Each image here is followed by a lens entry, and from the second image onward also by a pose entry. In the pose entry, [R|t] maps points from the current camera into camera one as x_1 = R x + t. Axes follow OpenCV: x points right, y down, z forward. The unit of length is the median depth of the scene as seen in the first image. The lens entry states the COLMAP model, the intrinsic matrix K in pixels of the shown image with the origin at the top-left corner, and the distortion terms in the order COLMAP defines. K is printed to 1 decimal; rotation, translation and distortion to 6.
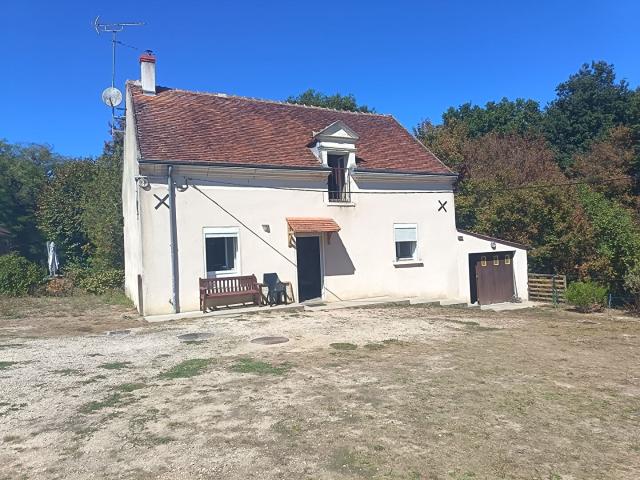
lens RADIAL K [[439.1, 0, 320.0], [0, 439.1, 240.0], [0, 0, 1]] dist [0.009165, -0.000572]
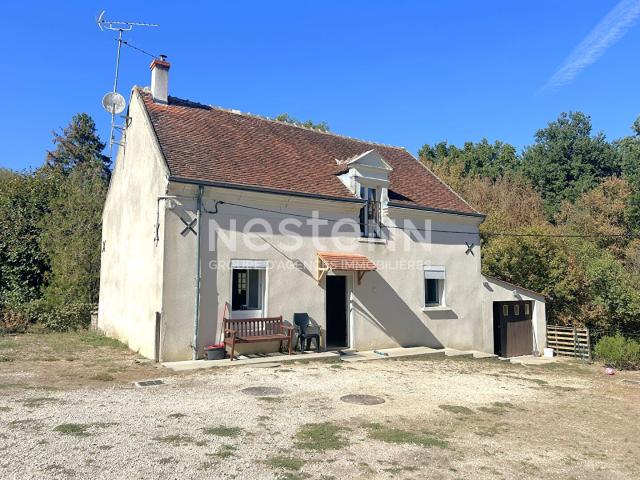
lens RADIAL K [[478.1, 0, 320.0], [0, 478.1, 240.0], [0, 0, 1]] dist [0.011779, 0.002245]
pose [[0.991713, 0.057027, 0.115119, -0.156869], [-0.047916, 0.995609, -0.080417, 0.000848], [-0.119199, 0.074235, 0.990091, 0.036490]]
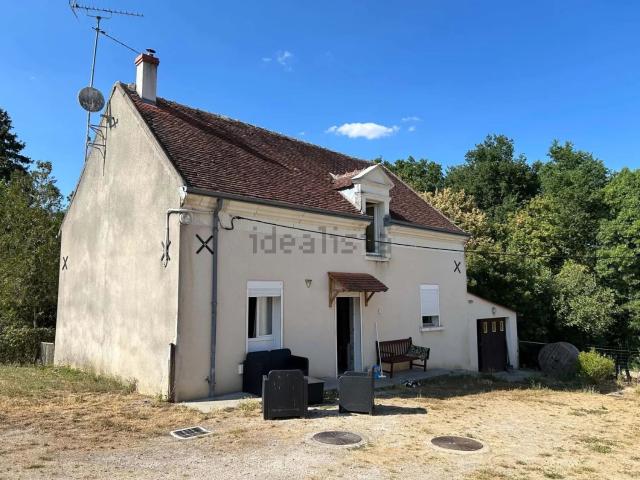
lens RADIAL K [[478.1, 0, 320.0], [0, 478.1, 240.0], [0, 0, 1]] dist [0.011779, 0.002245]
pose [[0.955958, 0.072861, 0.284314, -0.299174], [-0.042731, 0.992926, -0.110782, -0.009394], [-0.290375, 0.093754, 0.952309, 0.117602]]
